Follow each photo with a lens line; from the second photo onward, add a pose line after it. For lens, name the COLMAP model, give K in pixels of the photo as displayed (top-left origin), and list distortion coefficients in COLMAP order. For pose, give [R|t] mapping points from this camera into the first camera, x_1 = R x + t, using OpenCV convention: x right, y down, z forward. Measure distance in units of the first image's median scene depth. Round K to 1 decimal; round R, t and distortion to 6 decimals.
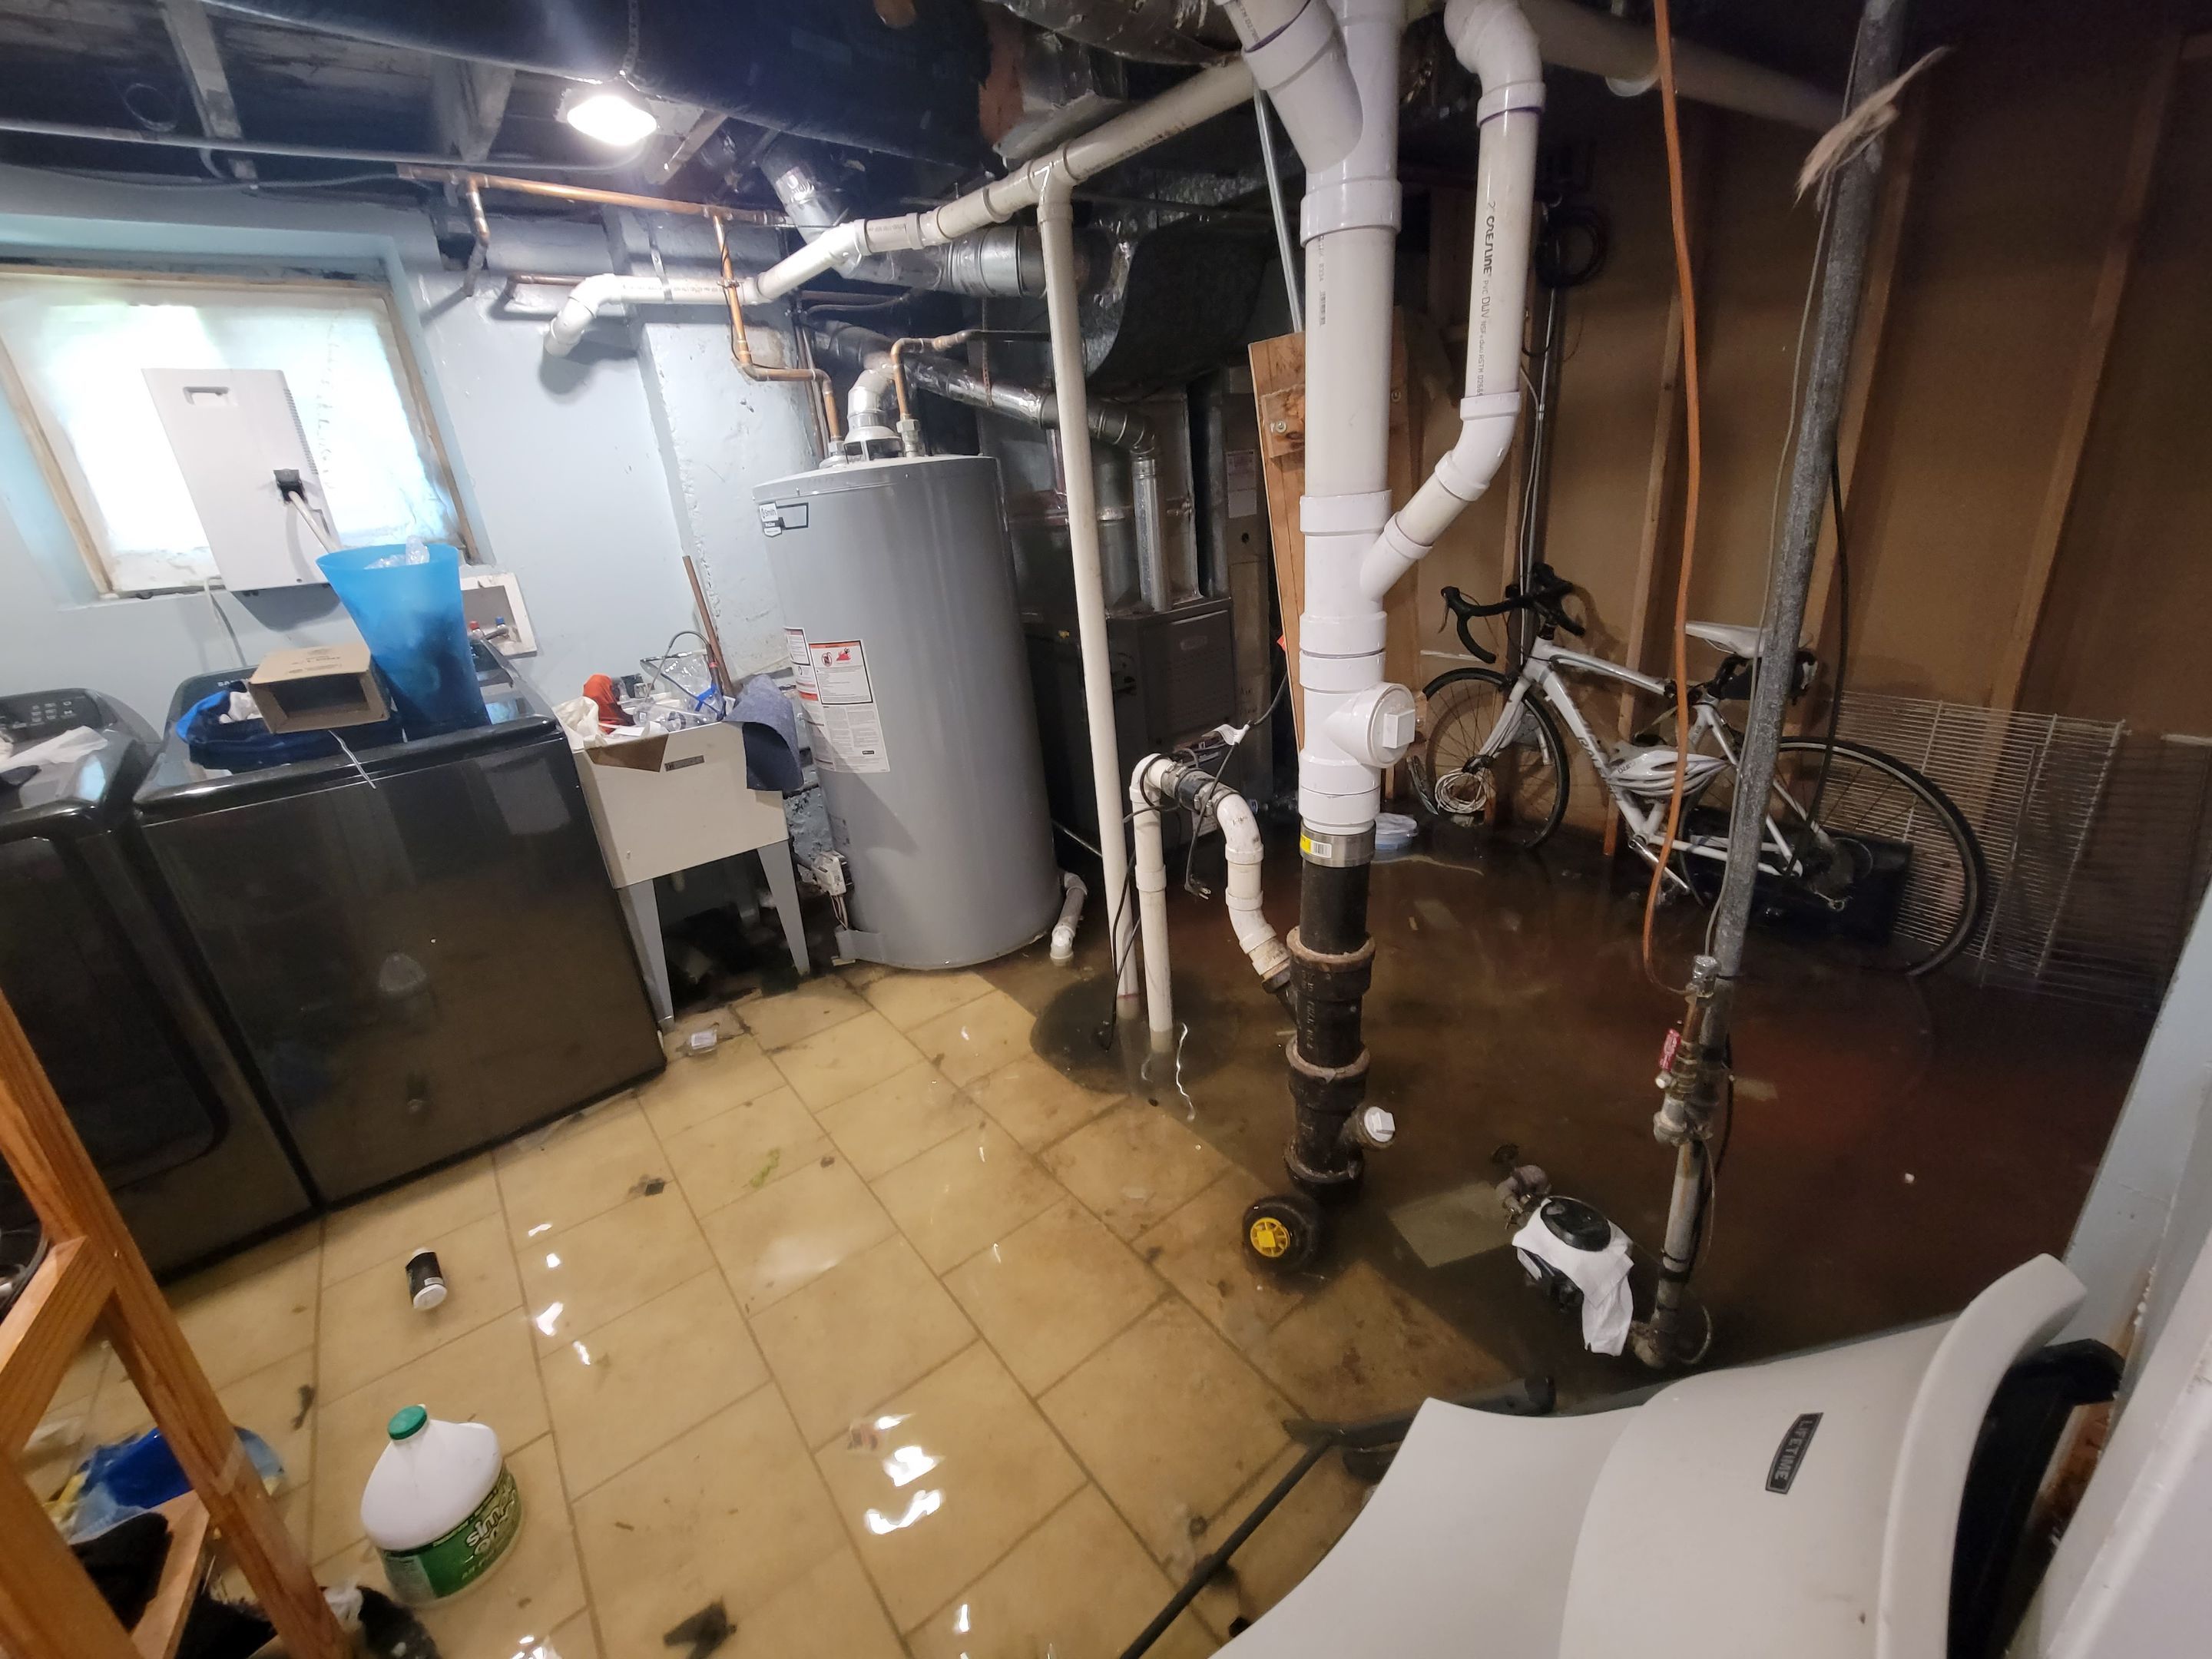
lens RADIAL K [[881.2, 0, 1105.9], [0, 881.2, 817.3], [0, 0, 1]] dist [-0.010721, -0.000035]
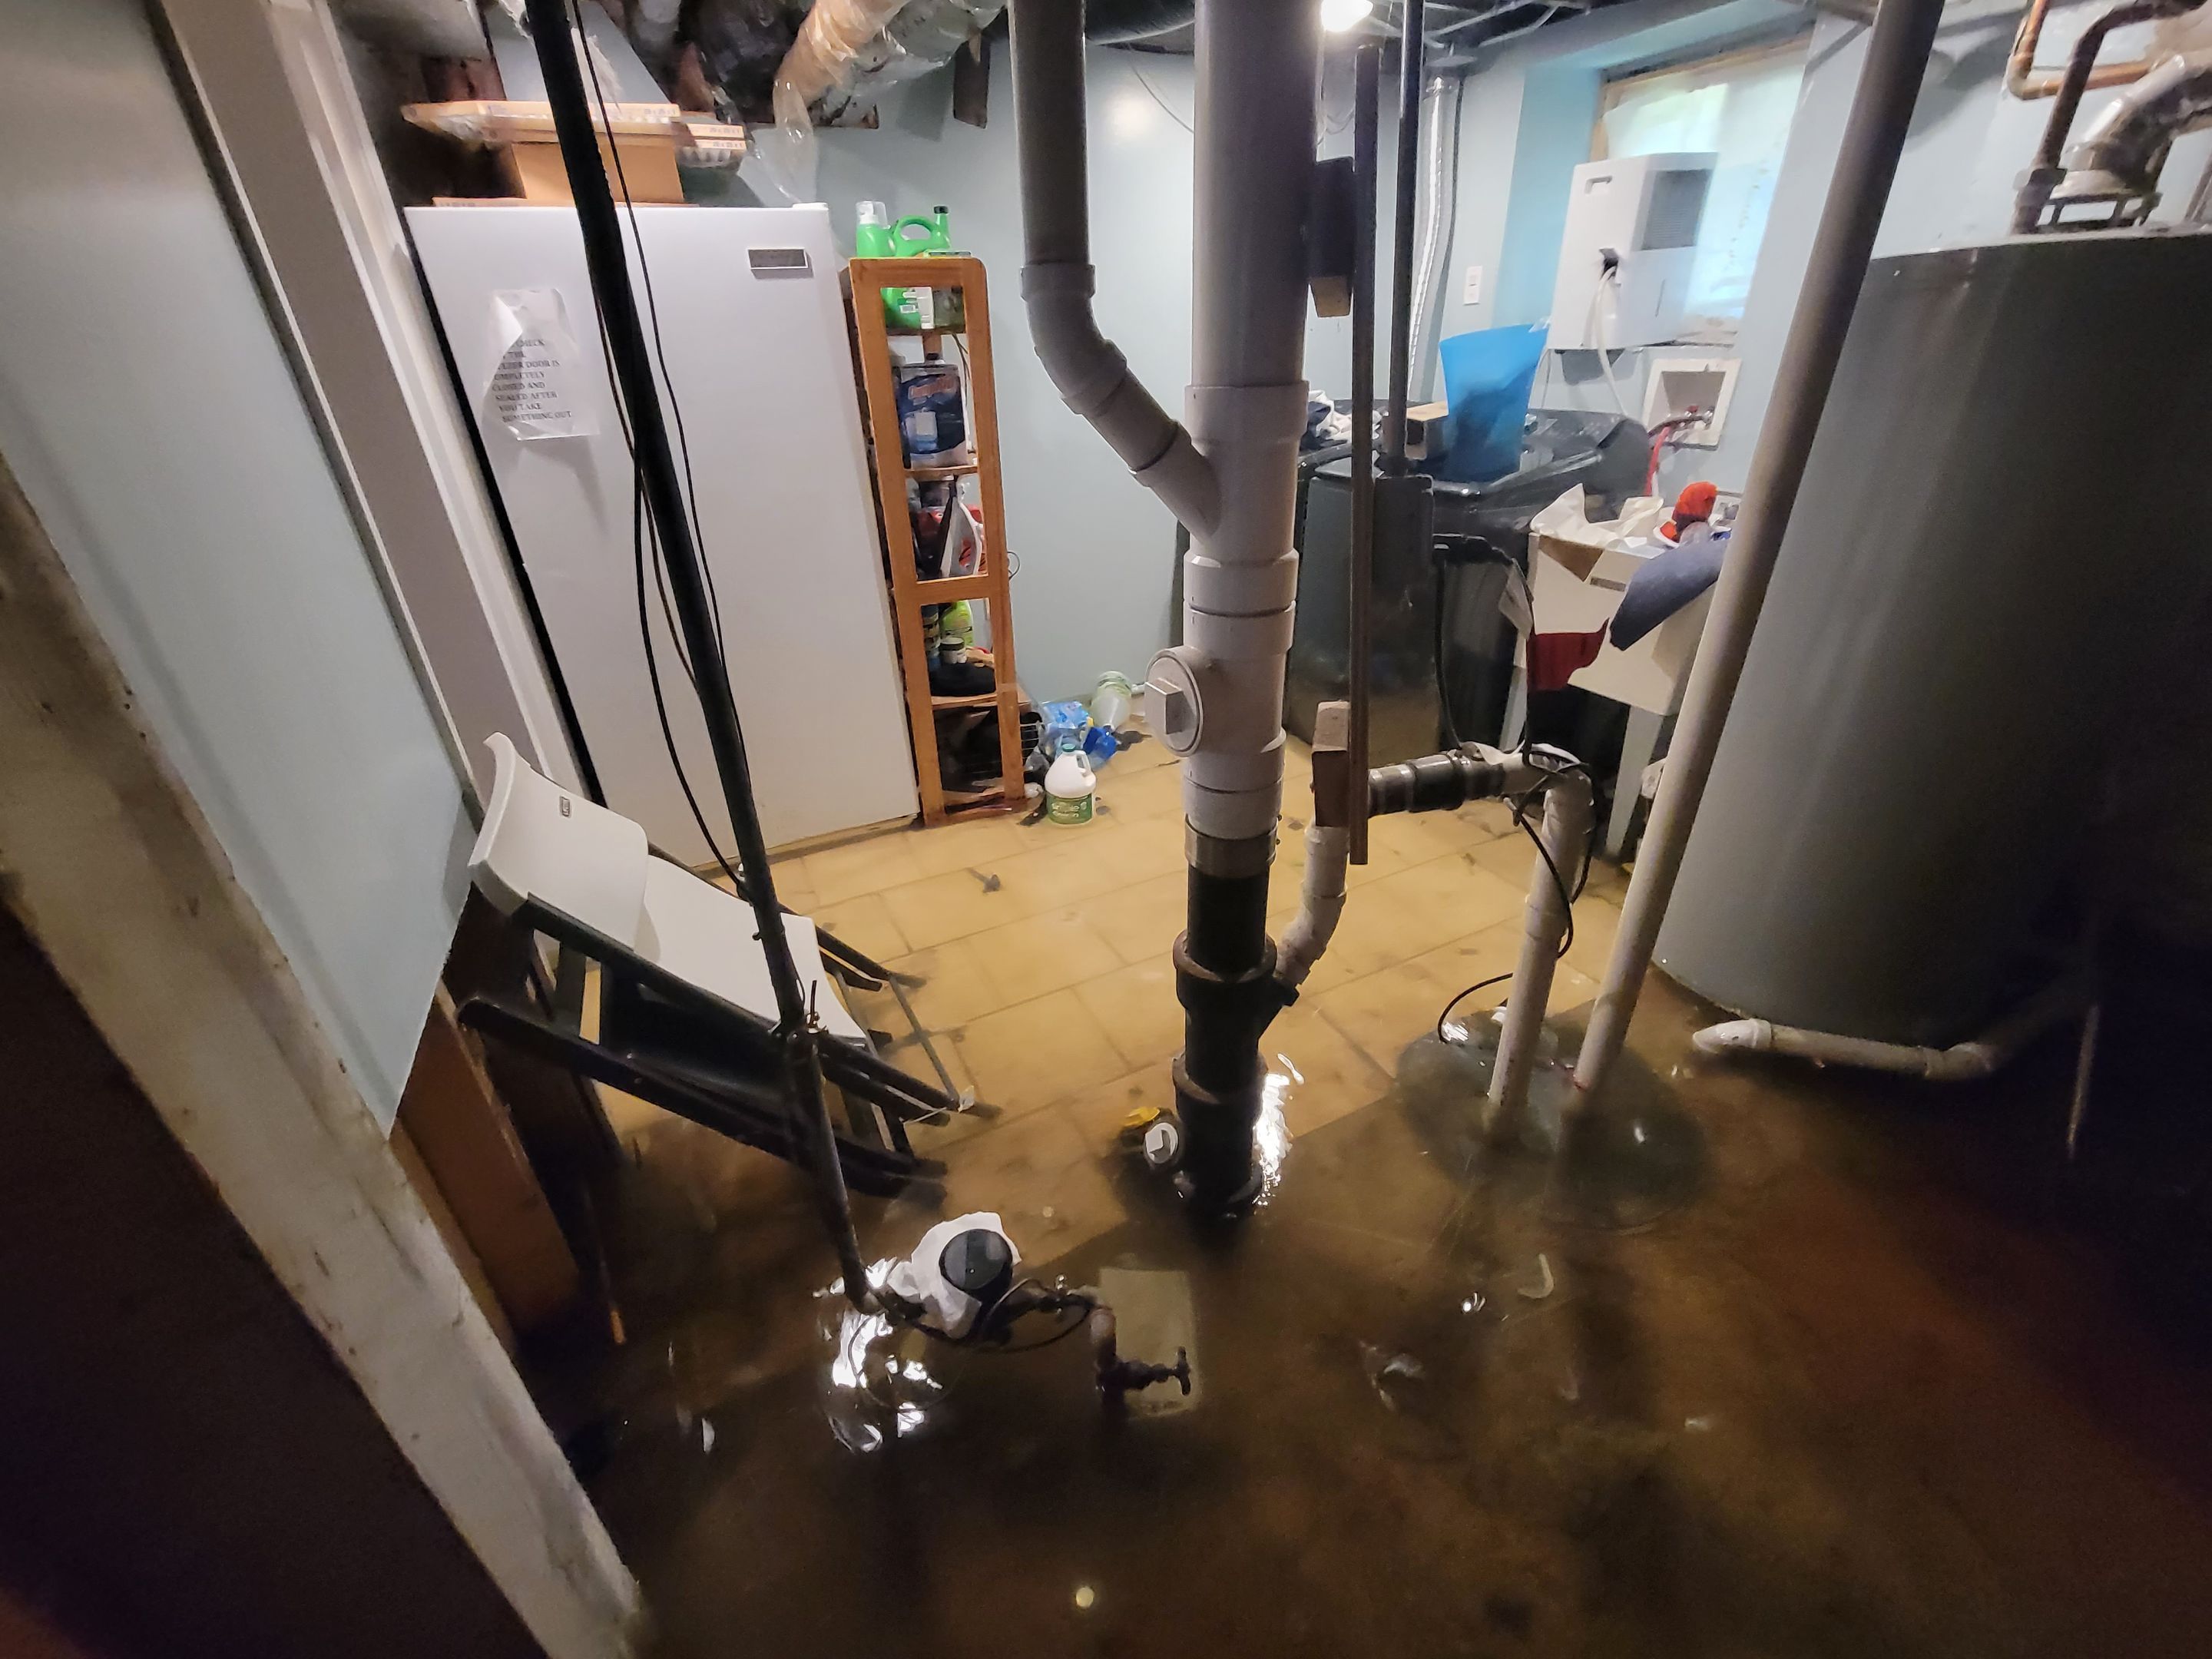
lens RADIAL K [[881.2, 0, 1105.9], [0, 881.2, 817.3], [0, 0, 1]] dist [-0.010721, -0.000035]
pose [[-0.210690, 0.539536, -0.815175, 0.600181], [-0.290630, 0.761615, 0.579203, -0.276905], [0.933351, 0.358946, -0.003659, 0.587276]]
